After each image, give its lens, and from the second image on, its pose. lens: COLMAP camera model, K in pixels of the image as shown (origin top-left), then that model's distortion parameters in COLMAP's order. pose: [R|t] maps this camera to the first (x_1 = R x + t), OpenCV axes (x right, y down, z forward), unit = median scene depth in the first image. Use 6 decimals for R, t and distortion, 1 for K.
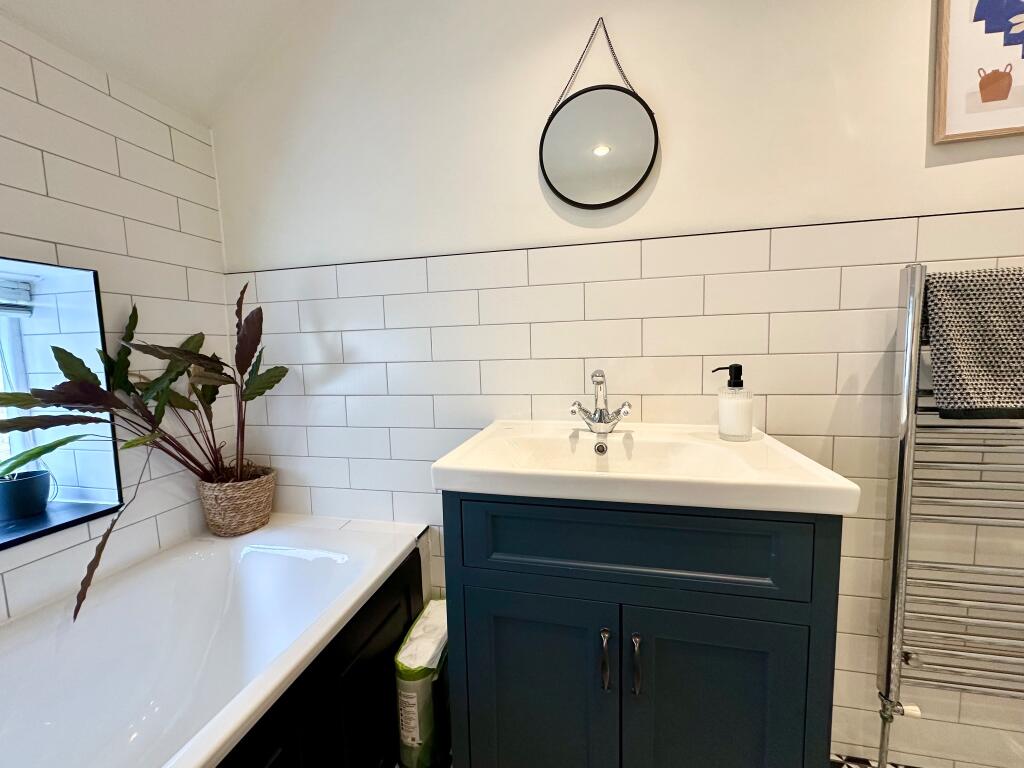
lens RADIAL K [[410.5, 0, 514.2], [0, 410.5, 381.6], [0, 0, 1]] dist [-0.001272, 0.000207]
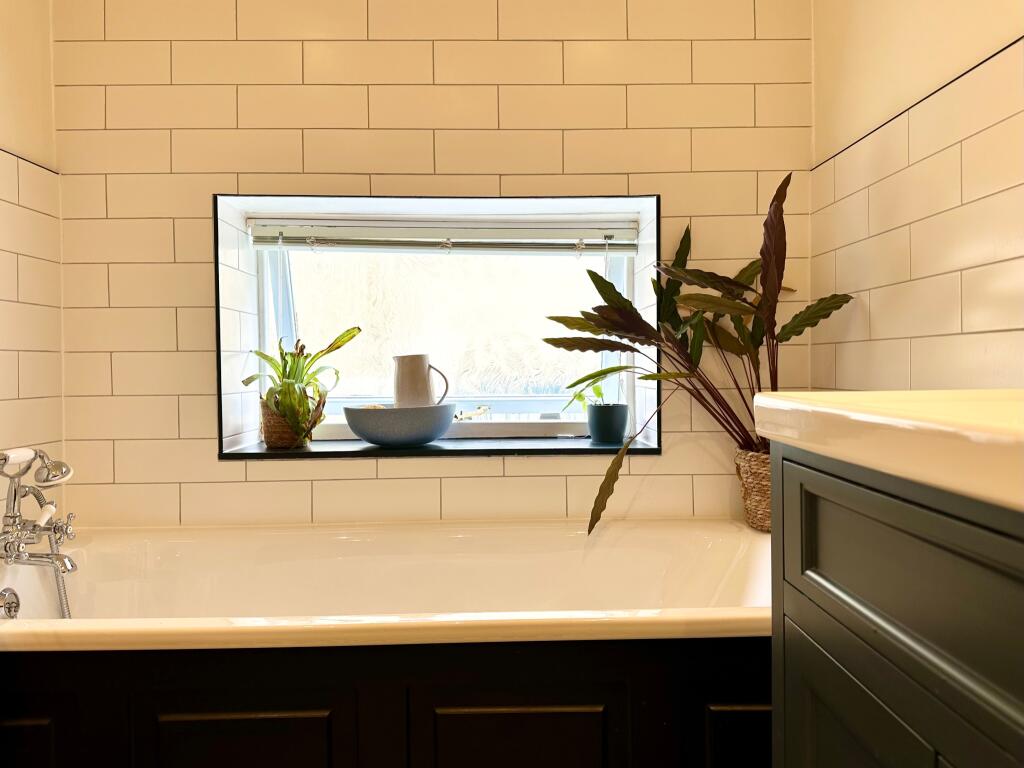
lens RADIAL K [[743.1, 0, 512.0], [0, 743.1, 384.0], [0, 0, 1]] dist [0.099625, -0.000728]
pose [[0.243435, 0.052146, -0.968514, 0.569279], [-0.074119, 0.996634, 0.035030, 0.122454], [0.967081, 0.063258, 0.246481, 0.265349]]
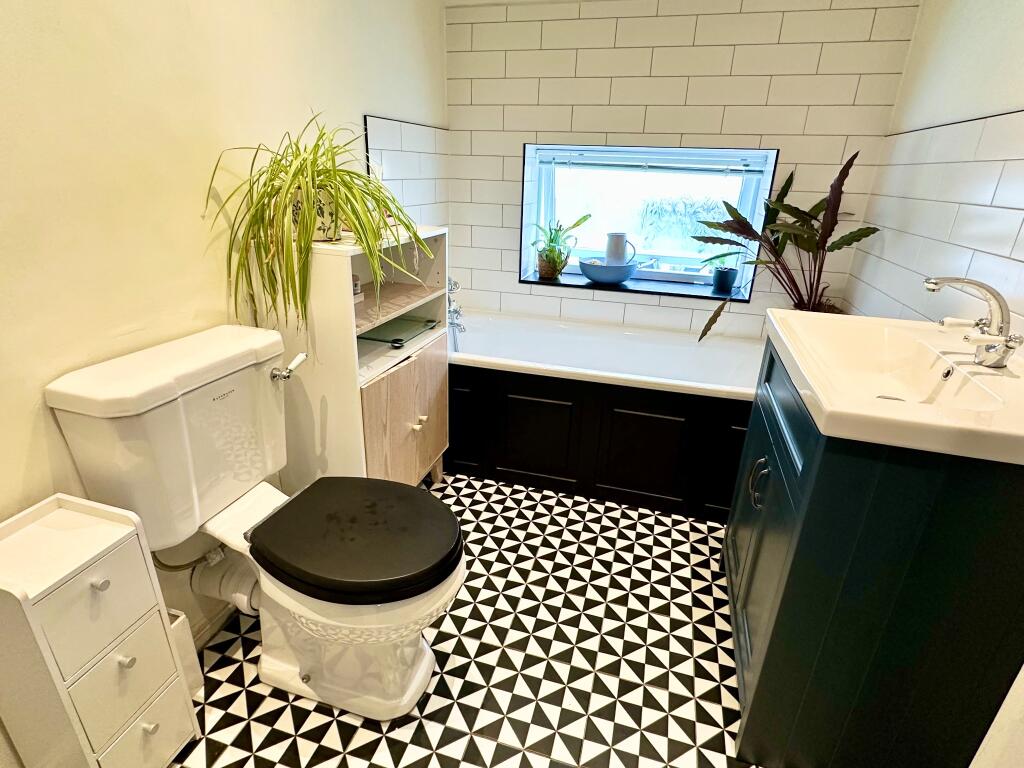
lens RADIAL K [[532.2, 0, 512.0], [0, 532.2, 384.0], [0, 0, 1]] dist [0.001804, 0.000094]
pose [[-0.050640, 0.402256, -0.914126, 1.211519], [-0.105275, 0.908051, 0.405415, -0.166508], [0.993153, 0.116765, -0.003637, 0.092921]]
